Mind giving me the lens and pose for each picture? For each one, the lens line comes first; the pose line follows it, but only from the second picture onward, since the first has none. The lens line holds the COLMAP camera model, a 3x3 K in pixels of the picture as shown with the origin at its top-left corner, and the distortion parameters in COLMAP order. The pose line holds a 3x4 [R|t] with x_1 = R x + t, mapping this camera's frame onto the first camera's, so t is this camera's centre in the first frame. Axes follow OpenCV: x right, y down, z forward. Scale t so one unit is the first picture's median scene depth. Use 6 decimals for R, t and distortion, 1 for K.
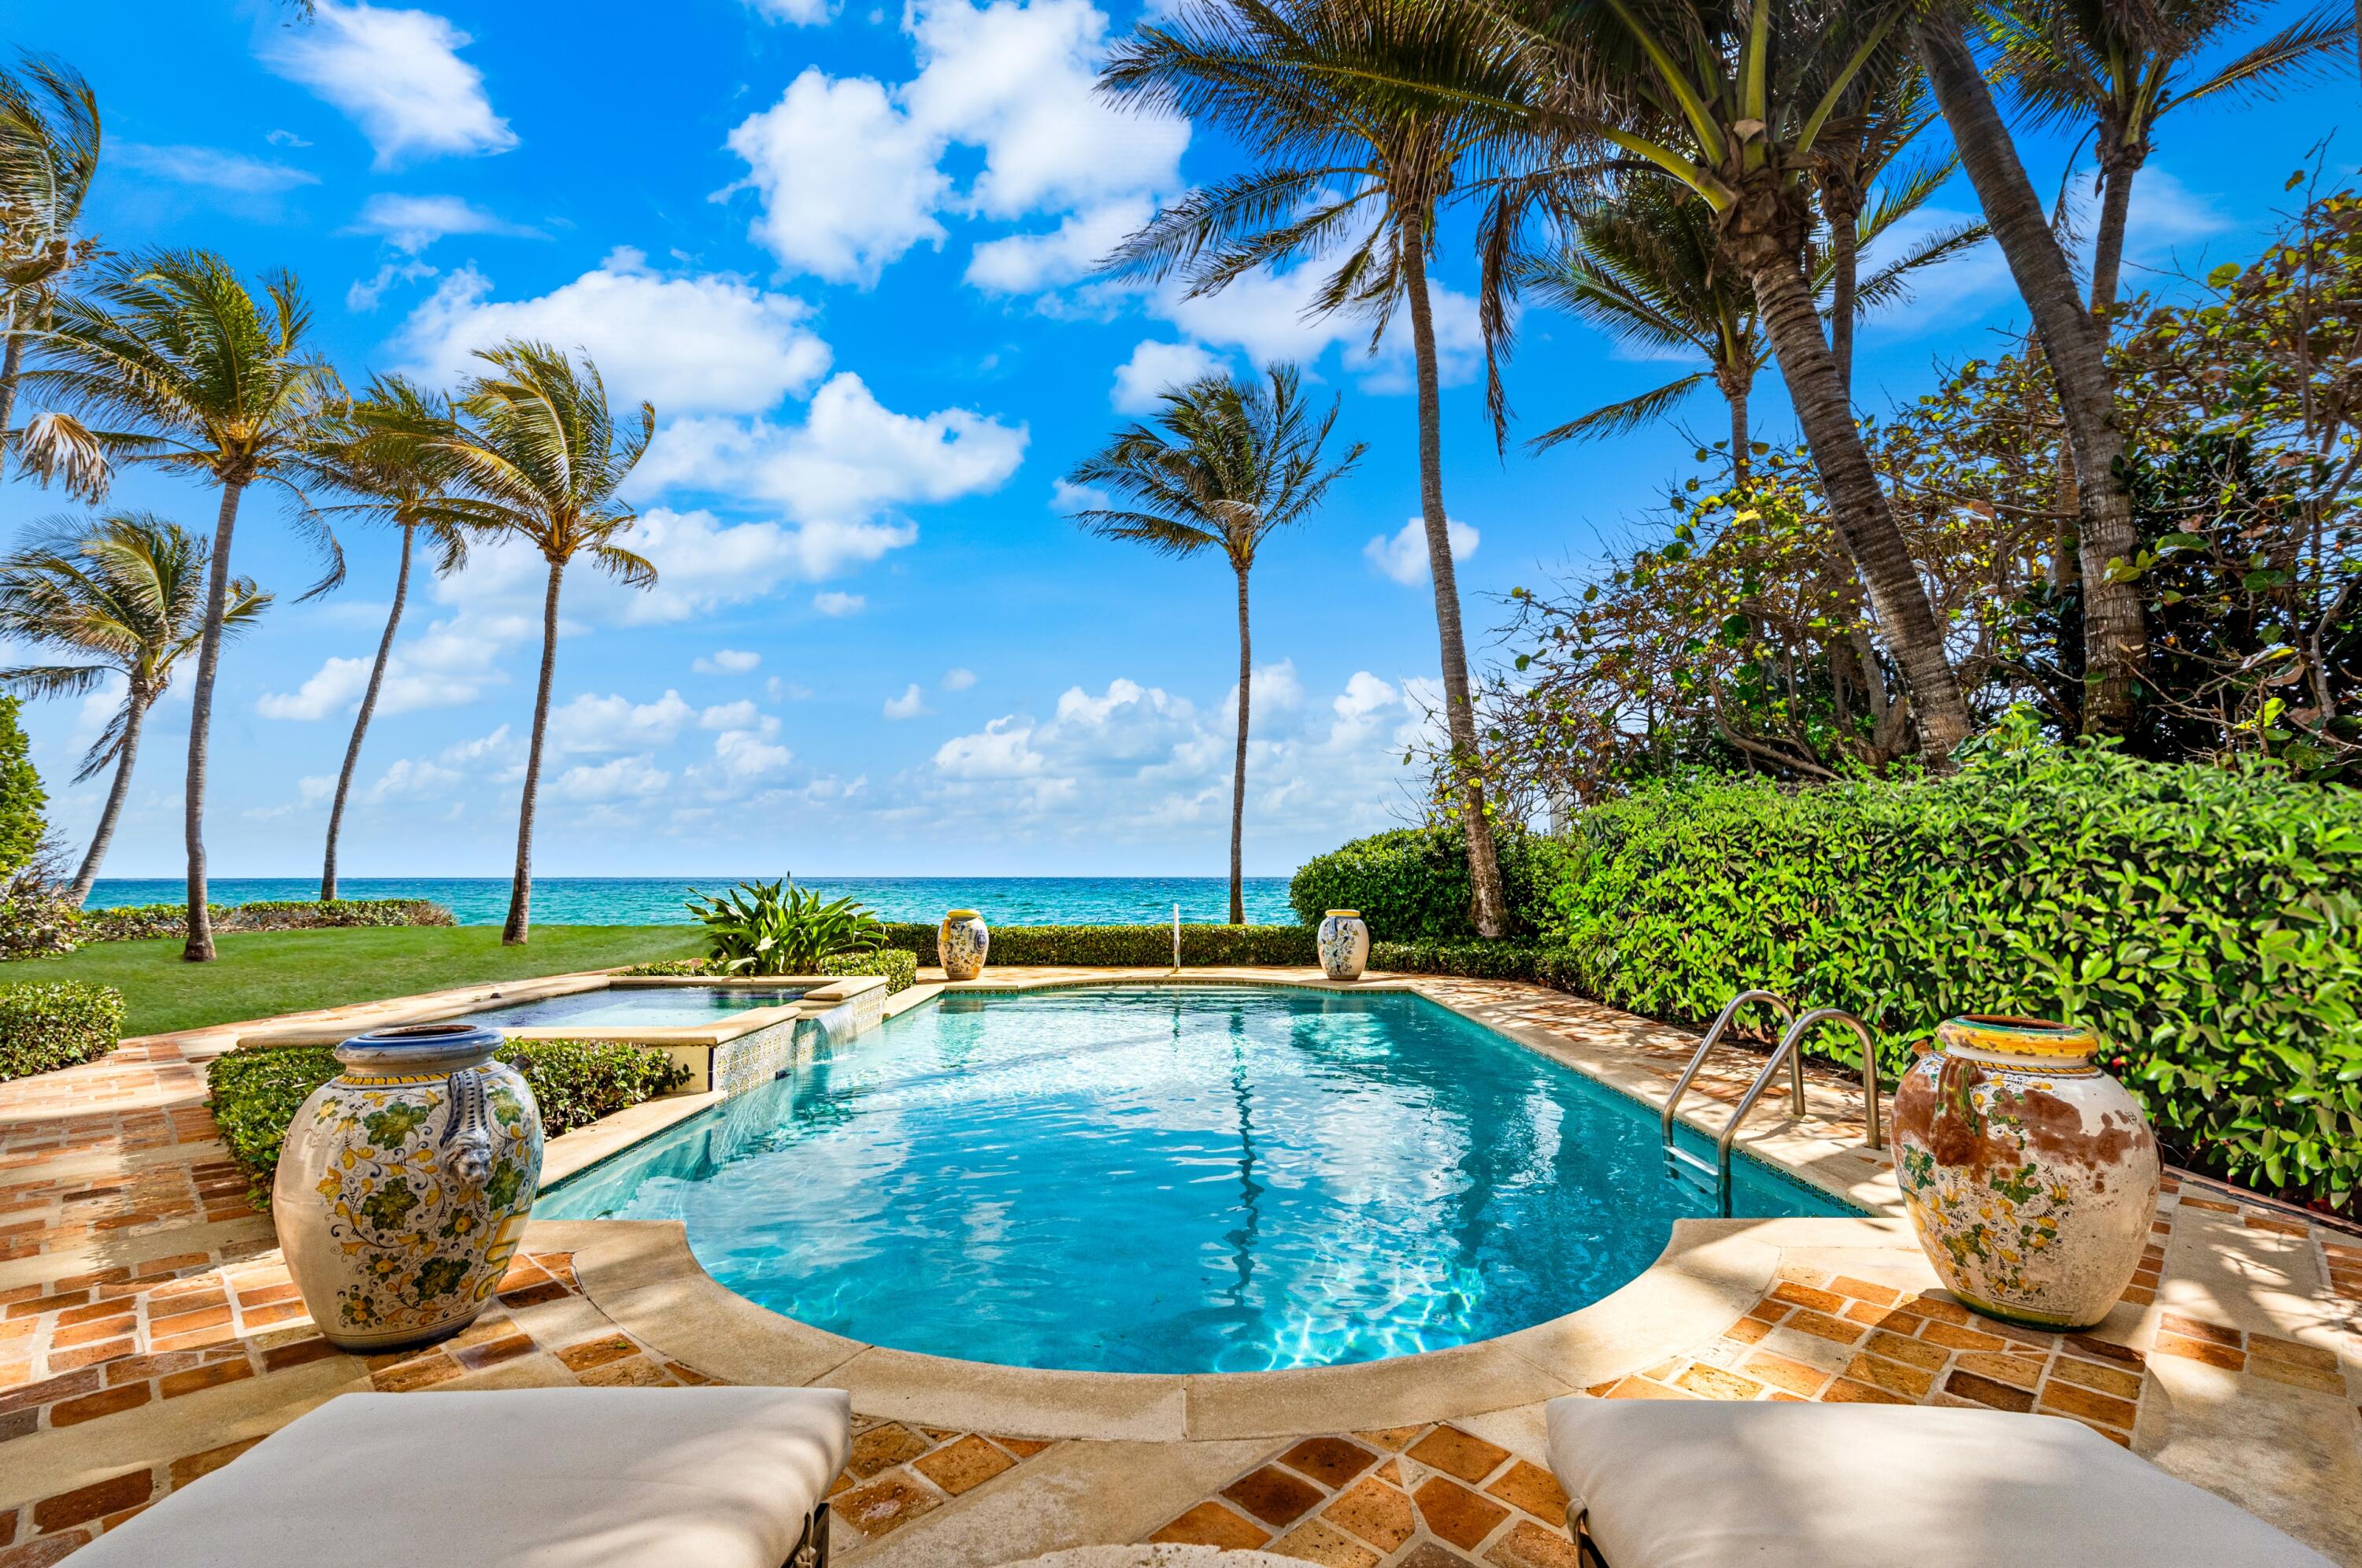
lens RADIAL K [[1079.4, 0, 1188.9], [0, 1079.4, 808.7], [0, 0, 1]] dist [-0.002162, 0.000049]
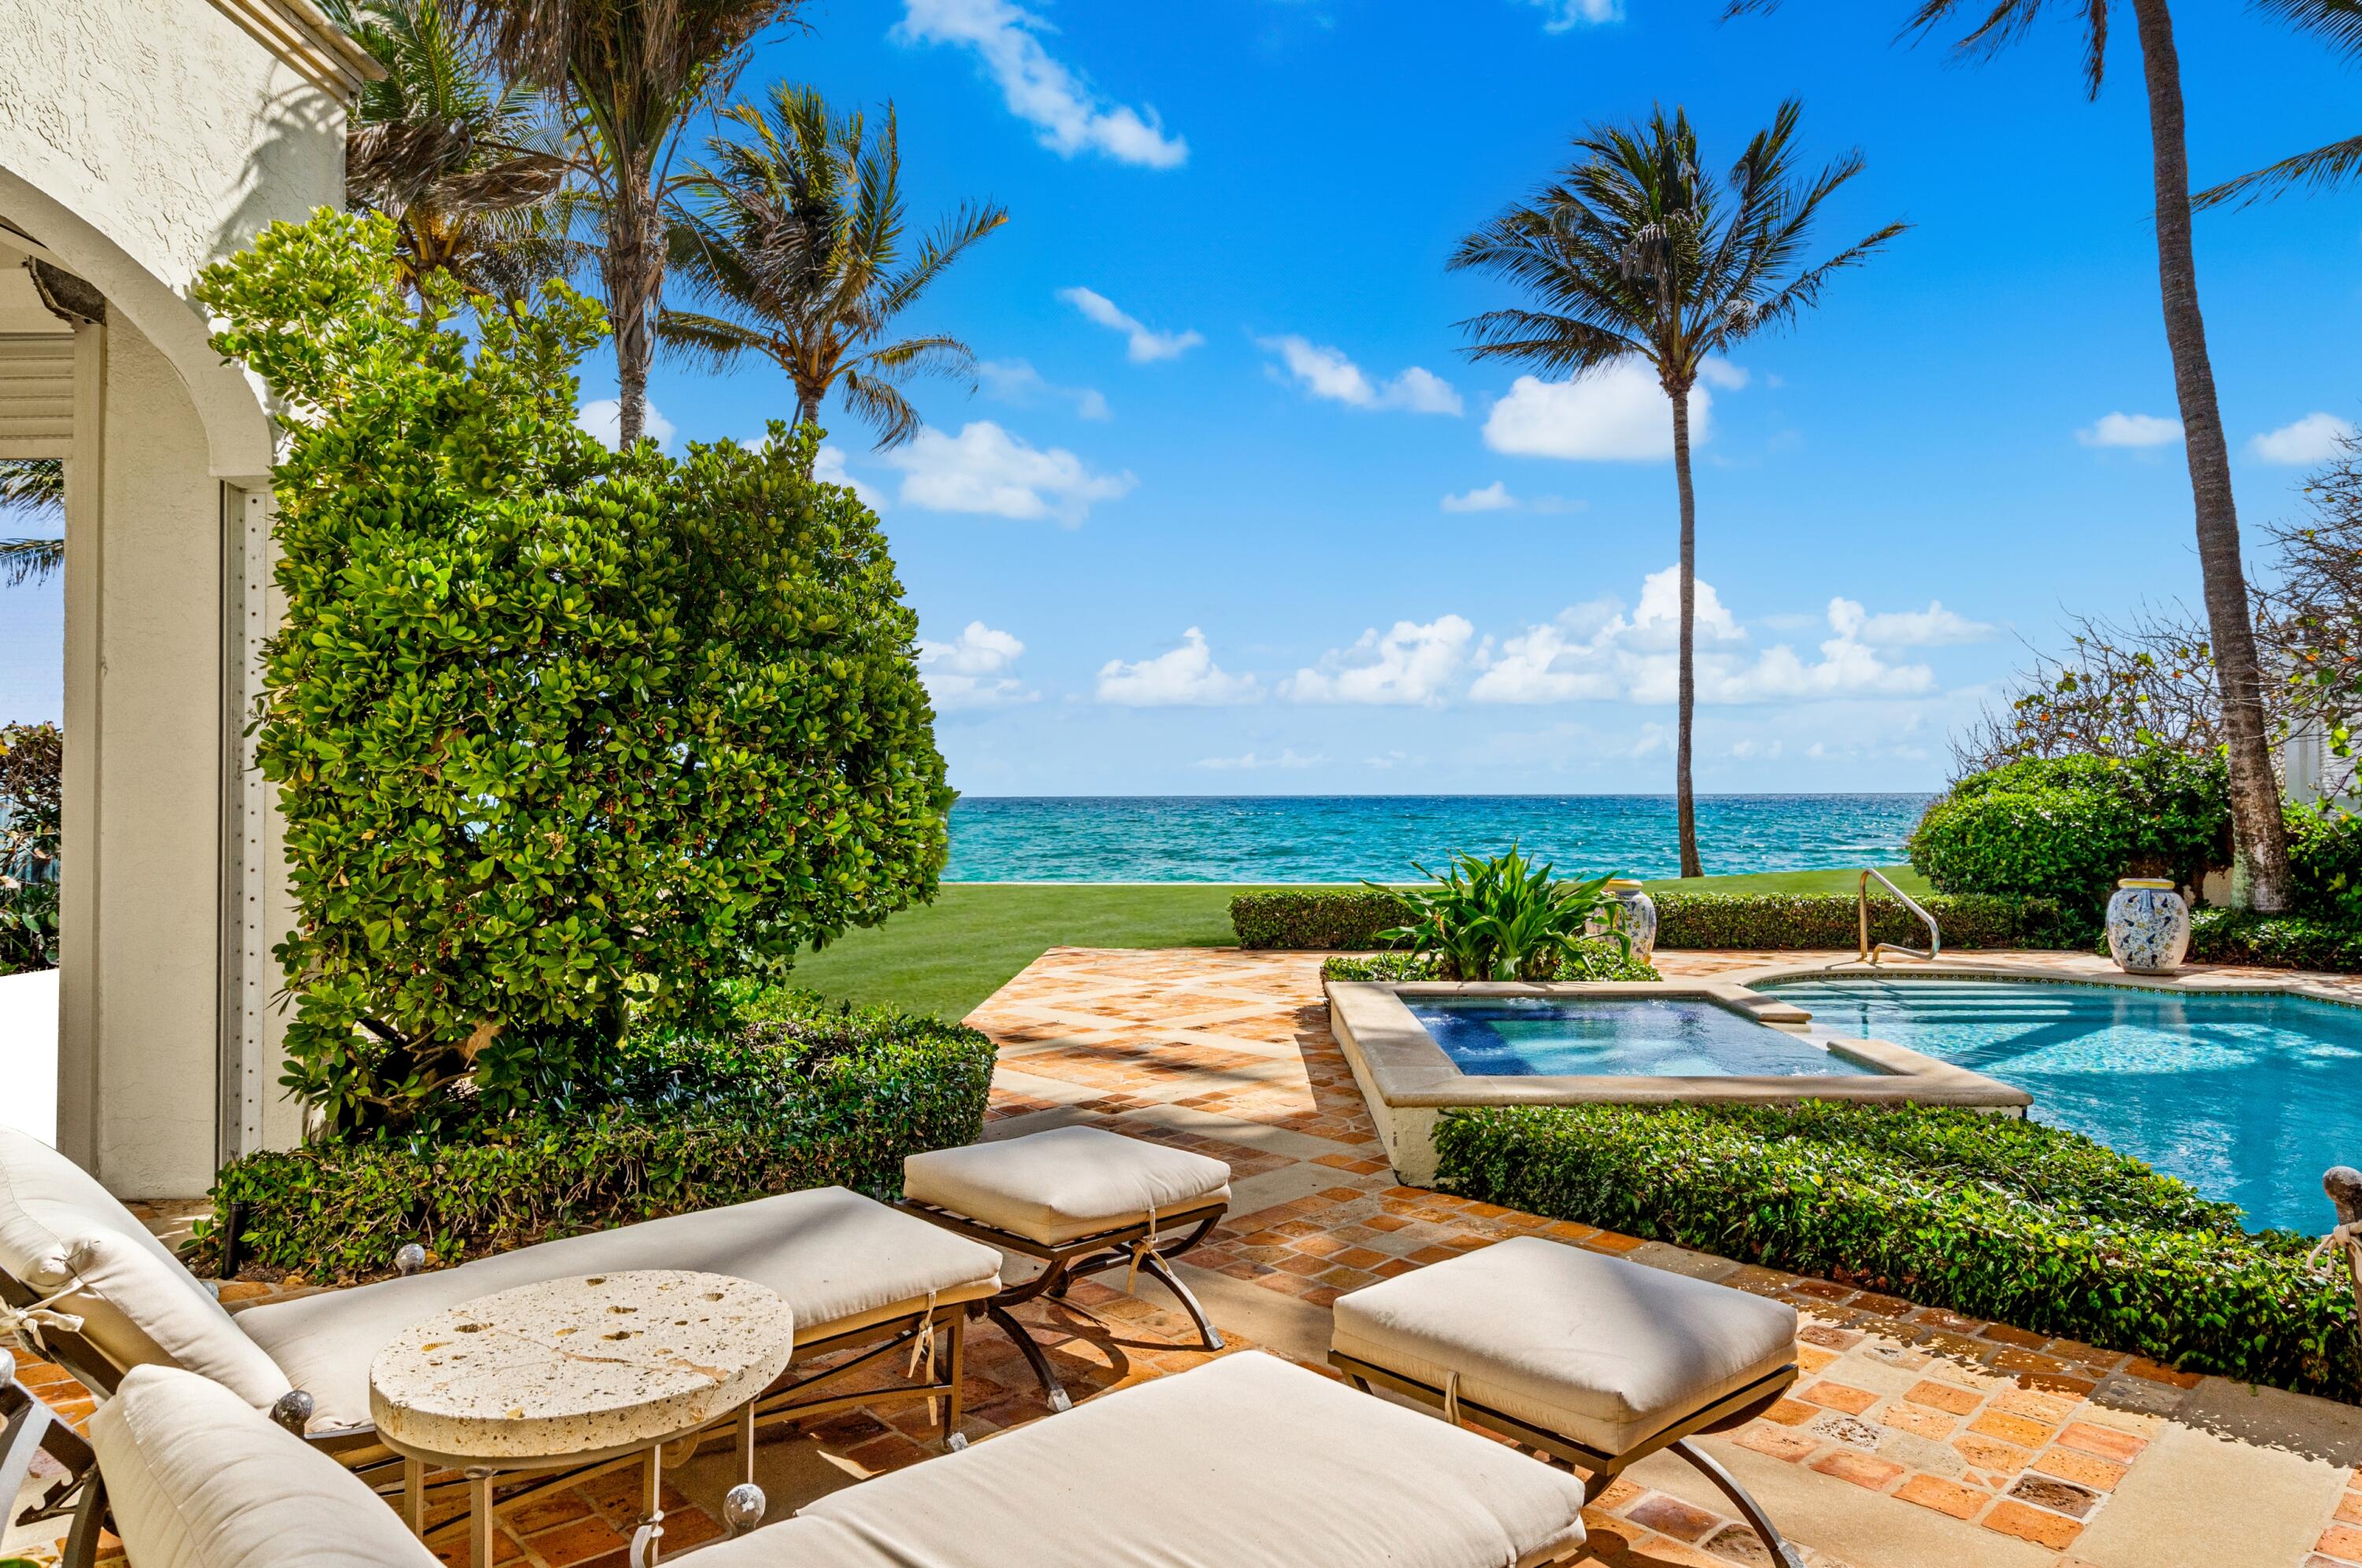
lens RADIAL K [[1461.9, 0, 1181.0], [0, 1461.9, 784.0], [0, 0, 1]] dist [0.001687, -0.001530]
pose [[0.999175, -0.002352, -0.040534, -0.465348], [0.004629, 0.998410, 0.056172, -0.028762], [0.040337, -0.056314, 0.997598, -0.006927]]
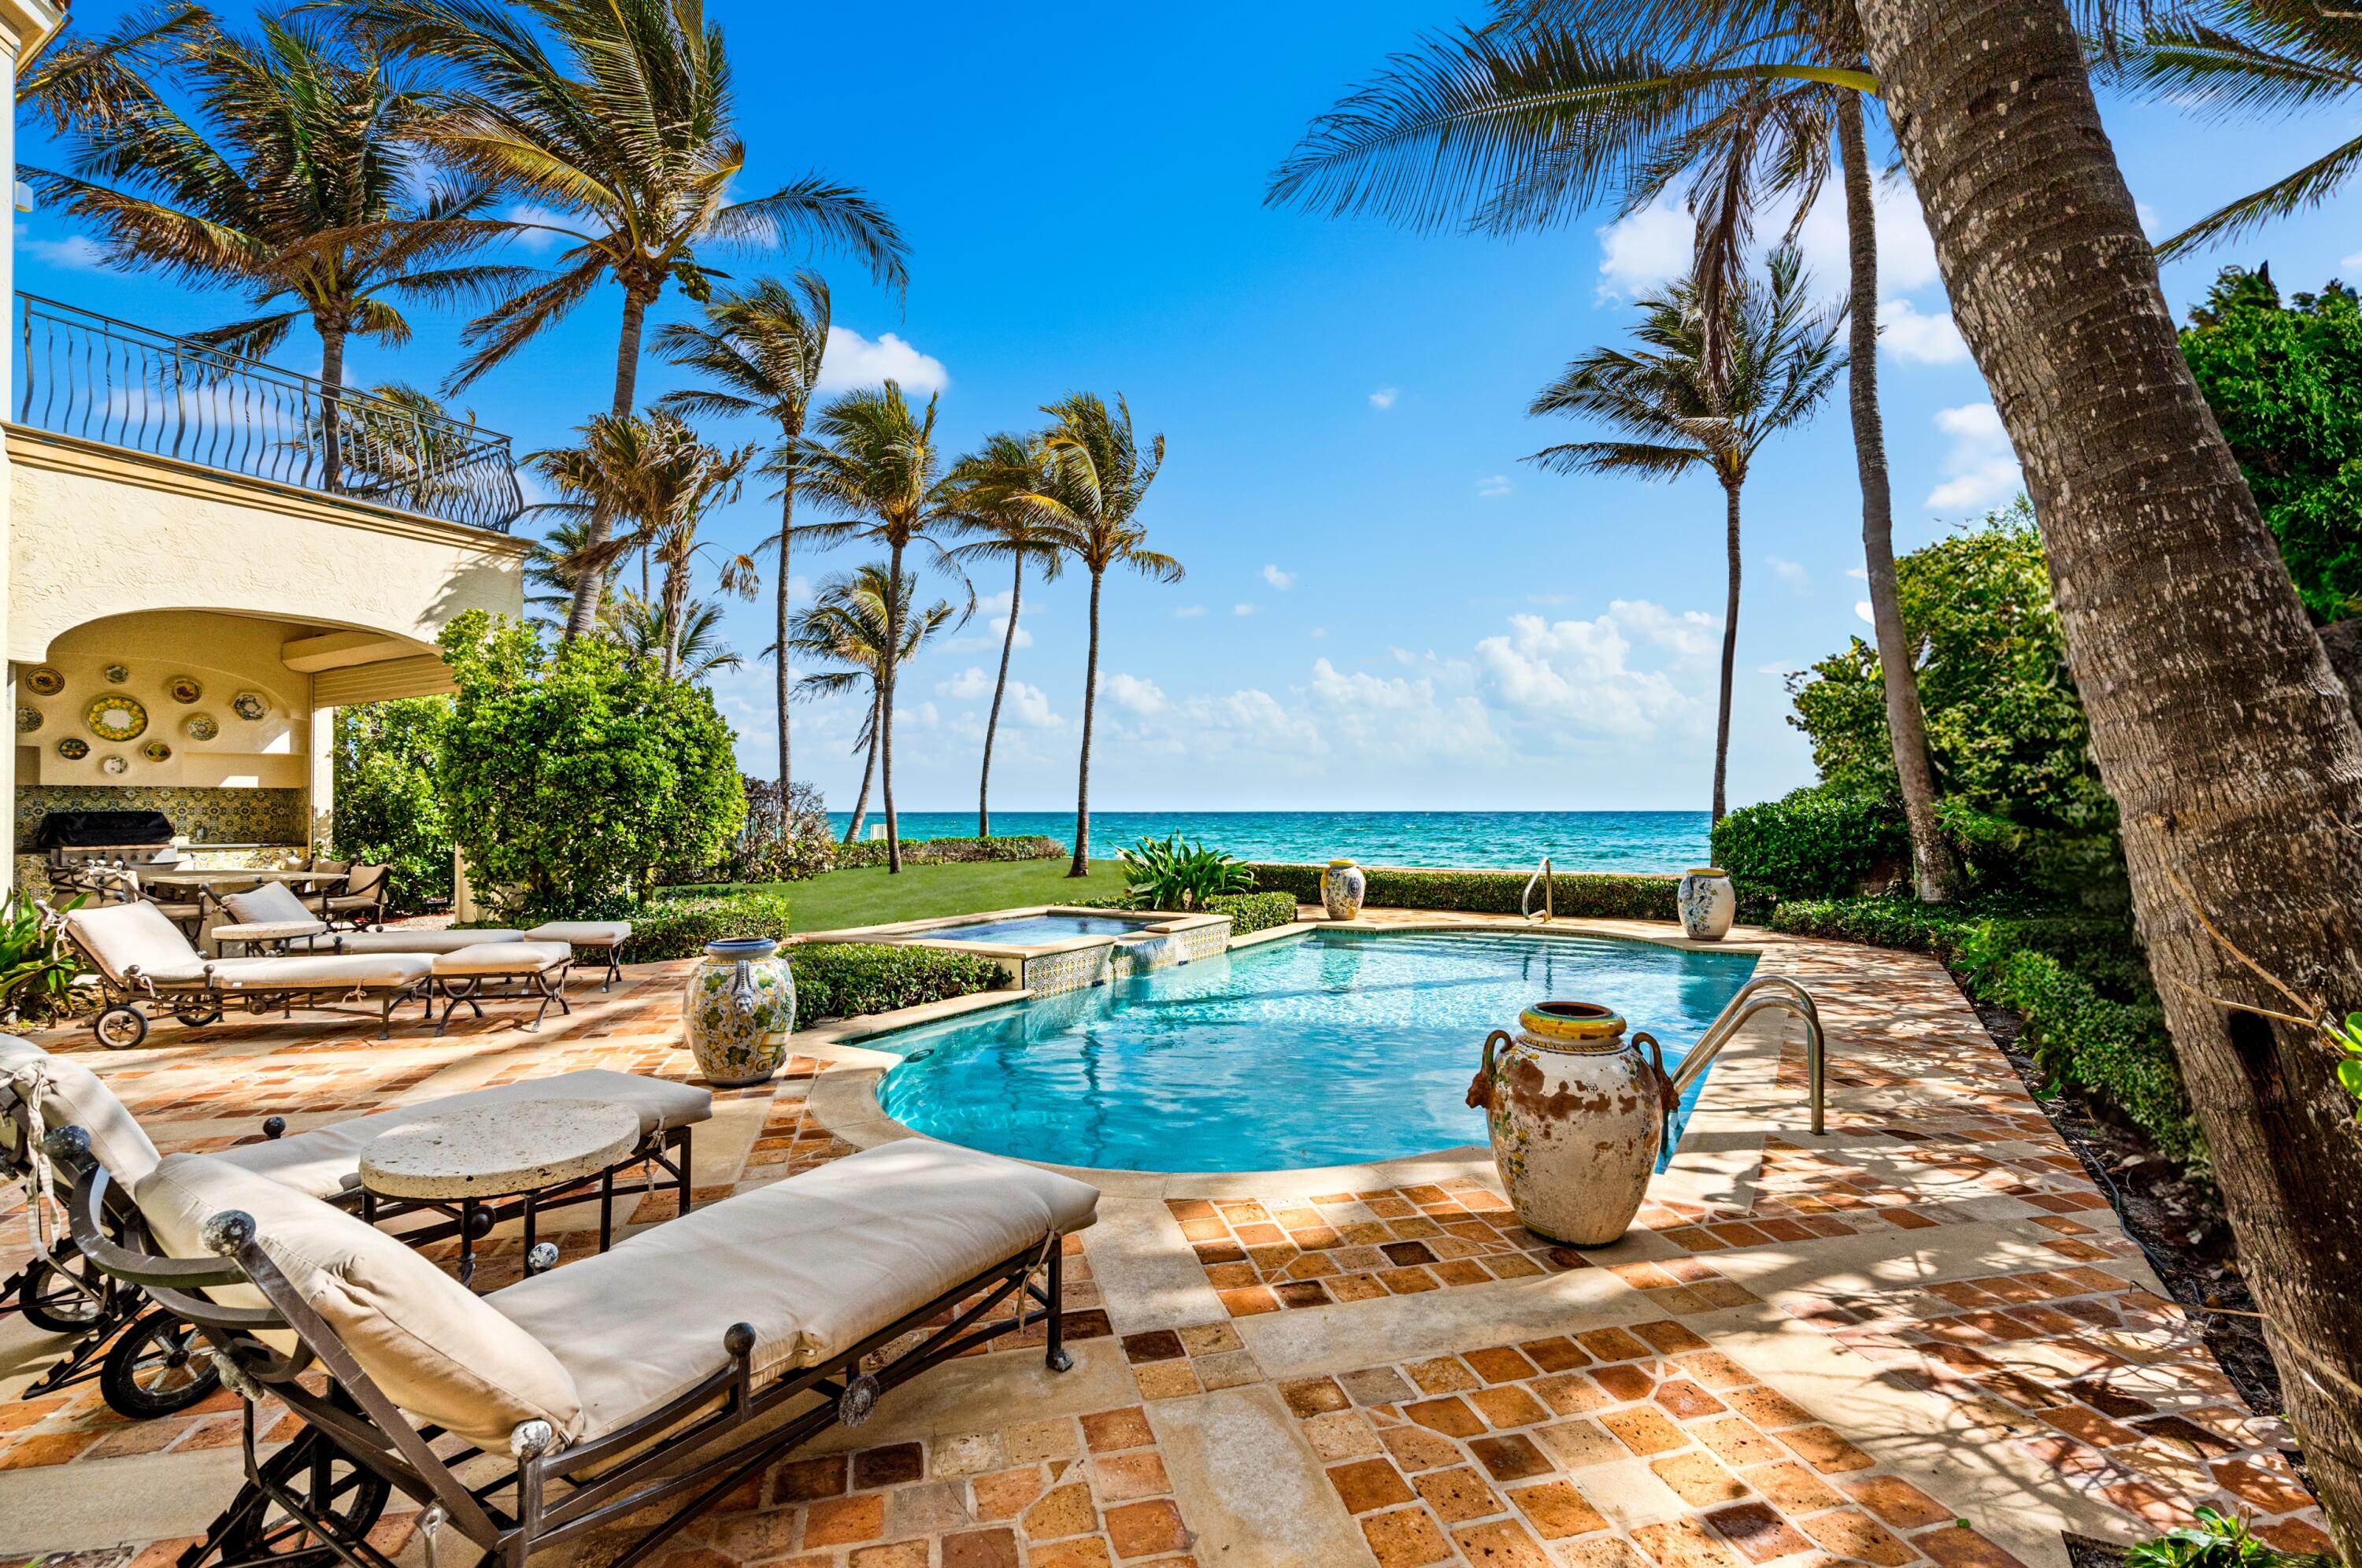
lens RADIAL K [[1089.9, 0, 1187.0], [0, 1089.9, 816.1], [0, 0, 1]] dist [-0.003917, -0.000206]
pose [[0.855544, 0.001300, -0.517728, 0.248913], [0.035178, 0.997540, 0.060637, -0.028670], [0.516533, -0.070090, 0.853394, -0.072162]]
